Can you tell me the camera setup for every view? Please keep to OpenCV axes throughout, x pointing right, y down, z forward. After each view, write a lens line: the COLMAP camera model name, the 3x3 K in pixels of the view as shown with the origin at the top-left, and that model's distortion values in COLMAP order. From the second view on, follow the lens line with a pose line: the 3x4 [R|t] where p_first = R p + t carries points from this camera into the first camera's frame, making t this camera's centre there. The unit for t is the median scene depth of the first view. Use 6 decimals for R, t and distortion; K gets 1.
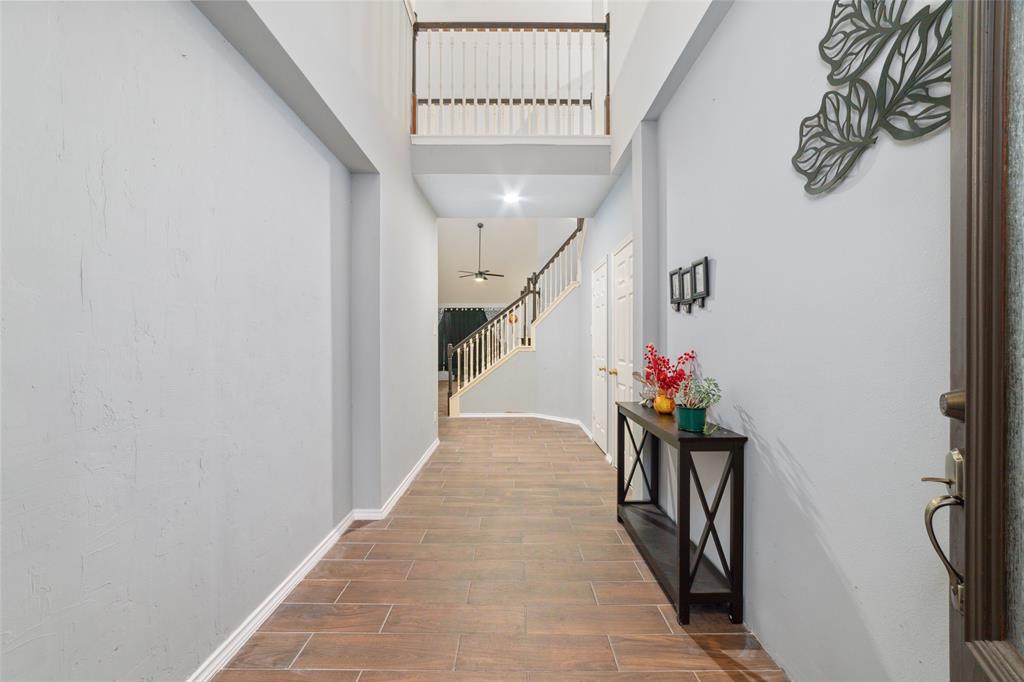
lens RADIAL K [[385.3, 0, 511.7], [0, 385.3, 343.7], [0, 0, 1]] dist [0.000020, 0.000136]
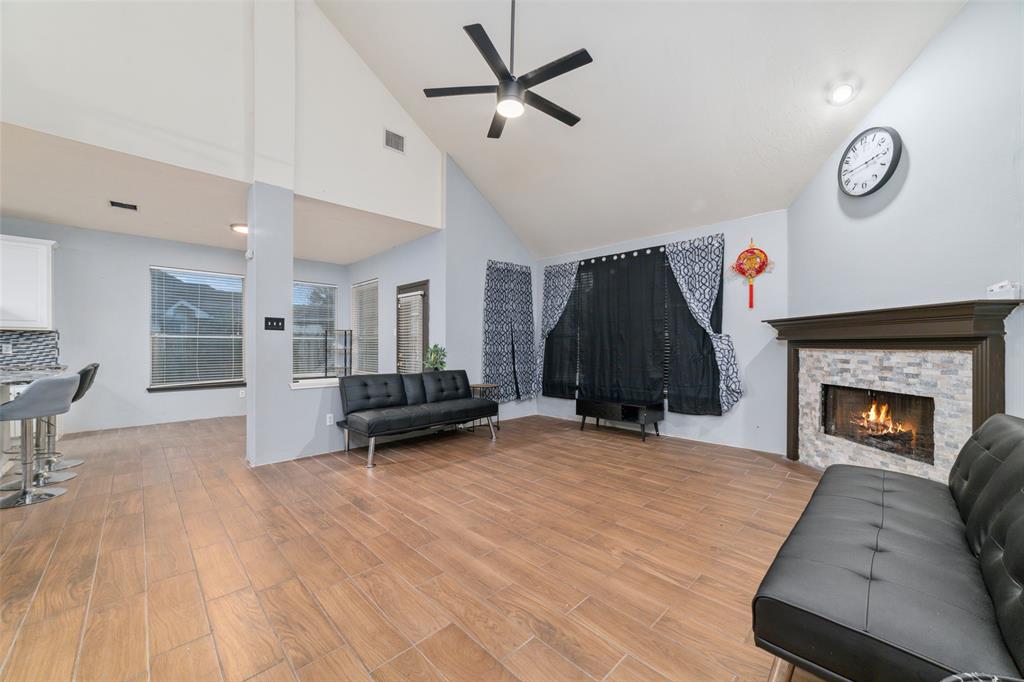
lens RADIAL K [[385.3, 0, 514.0], [0, 385.3, 341.2], [0, 0, 1]] dist [0.000020, 0.000136]
pose [[0.705923, 0.002748, -0.708283, 0.086232], [-0.004717, 0.999989, -0.000822, 0.000250], [0.708273, 0.003921, 0.705928, 0.637649]]
